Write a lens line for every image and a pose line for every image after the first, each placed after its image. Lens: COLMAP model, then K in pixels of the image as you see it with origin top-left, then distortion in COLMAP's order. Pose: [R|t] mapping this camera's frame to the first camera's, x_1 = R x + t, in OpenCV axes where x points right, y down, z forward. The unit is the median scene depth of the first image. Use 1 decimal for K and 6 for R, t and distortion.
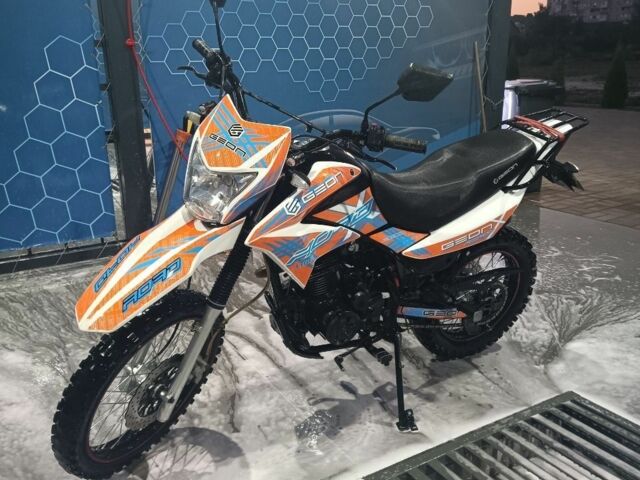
lens RADIAL K [[629.6, 0, 320.0], [0, 629.6, 240.0], [0, 0, 1]] dist [0.056260, -0.030525]
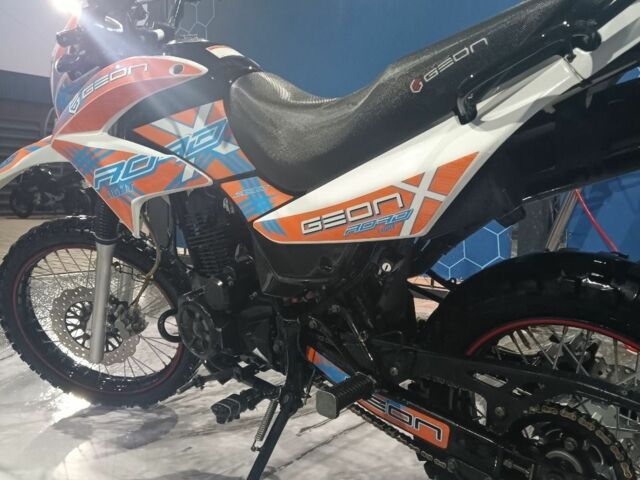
lens RADIAL K [[629.6, 0, 320.0], [0, 629.6, 240.0], [0, 0, 1]] dist [0.056260, -0.030525]
pose [[0.304271, 0.088462, -0.948469, 0.712928], [-0.296377, 0.955052, -0.006002, 0.022056], [0.905307, 0.282930, 0.316813, 0.935941]]
